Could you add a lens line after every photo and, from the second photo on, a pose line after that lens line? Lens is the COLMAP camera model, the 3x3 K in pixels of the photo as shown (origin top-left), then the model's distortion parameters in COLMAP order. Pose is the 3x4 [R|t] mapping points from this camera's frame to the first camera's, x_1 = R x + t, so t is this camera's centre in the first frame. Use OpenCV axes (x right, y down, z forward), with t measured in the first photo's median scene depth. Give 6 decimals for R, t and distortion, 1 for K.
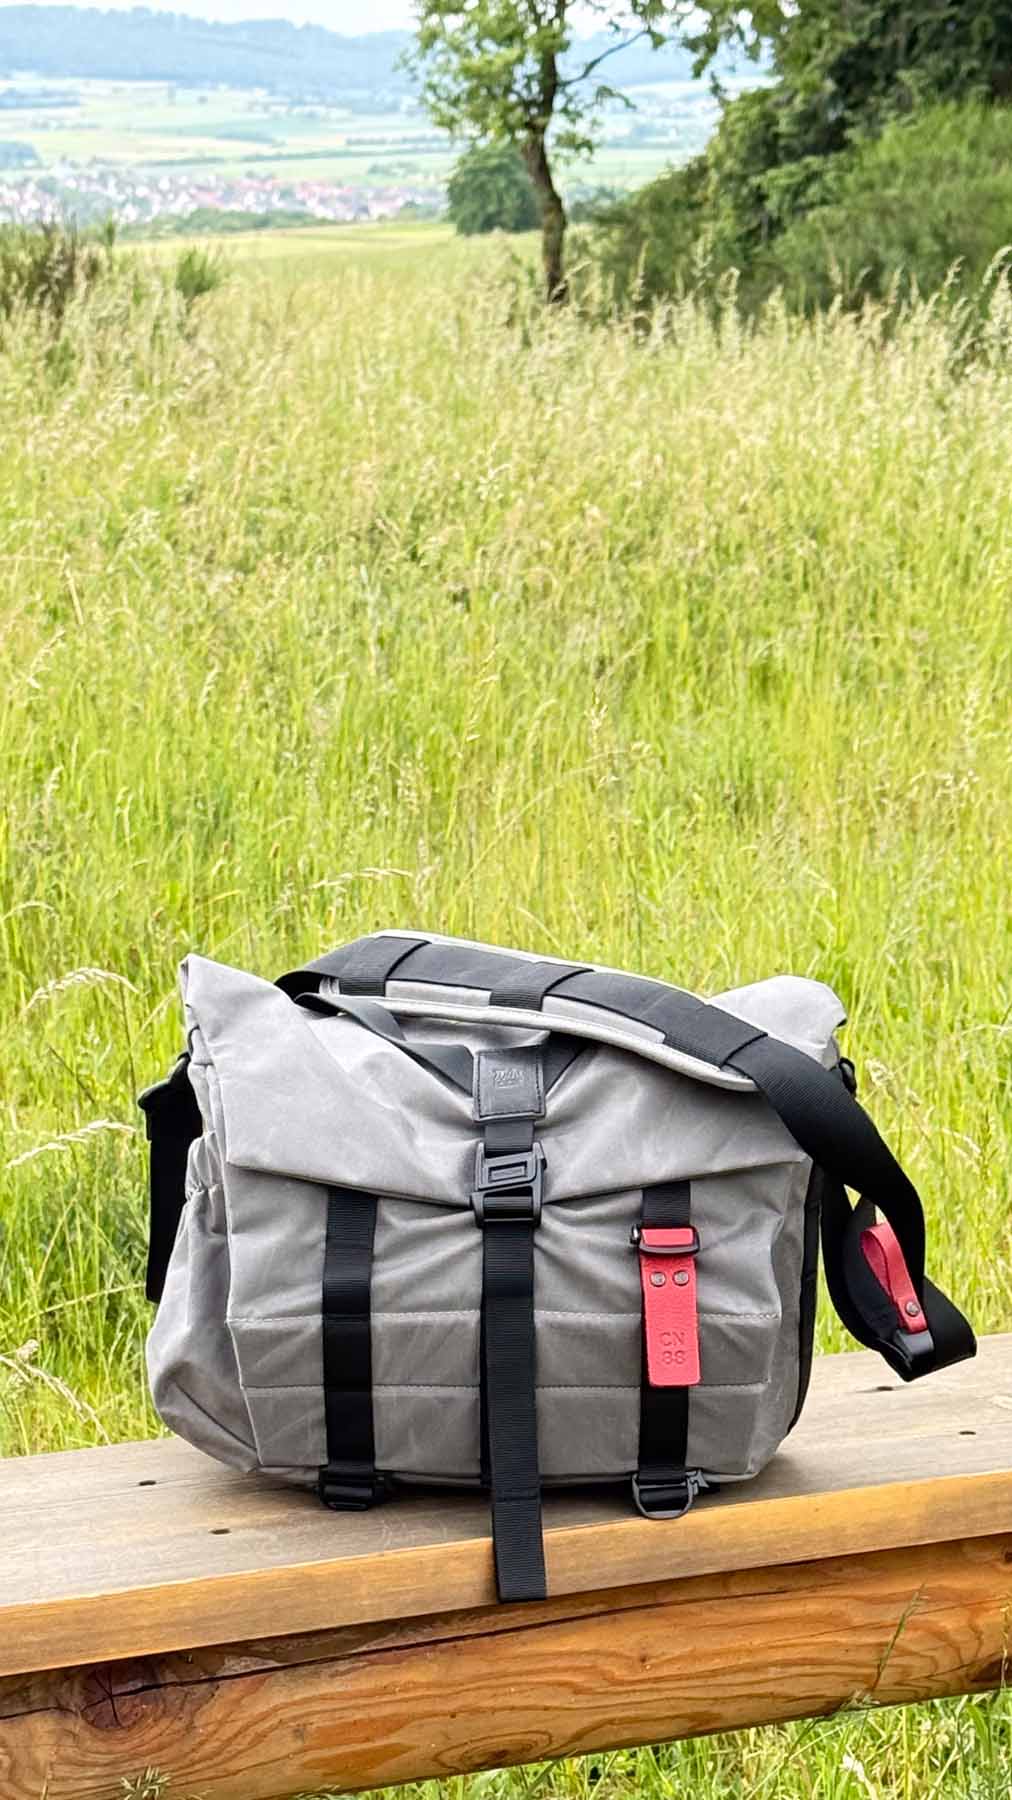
lens RADIAL K [[4124.9, 0, 506.0], [0, 4124.9, 900.0], [0, 0, 1]] dist [0.028237, 0.304719]
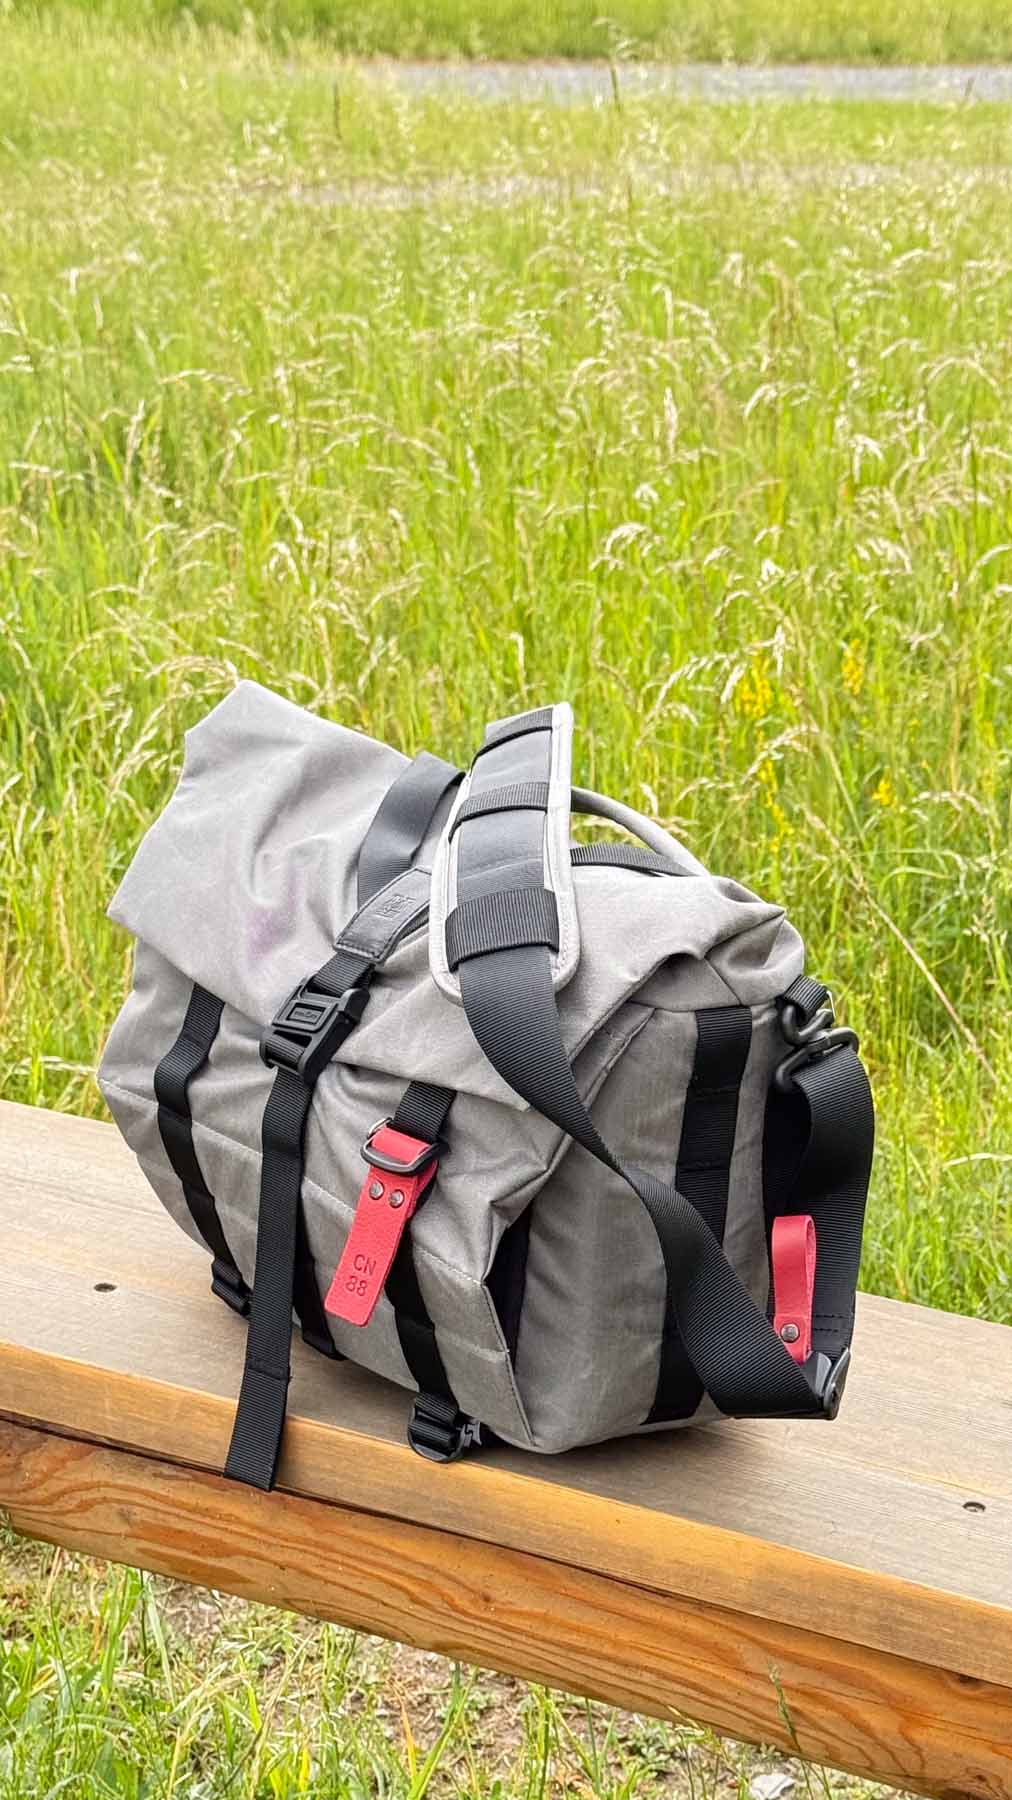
lens RADIAL K [[3258.1, 0, 506.0], [0, 3258.1, 900.0], [0, 0, 1]] dist [0.036684, 0.243623]
pose [[0.650908, 0.269023, -0.709891, 0.498050], [-0.144242, 0.961897, 0.232268, -0.118992], [0.745327, -0.048789, 0.664911, 0.580317]]
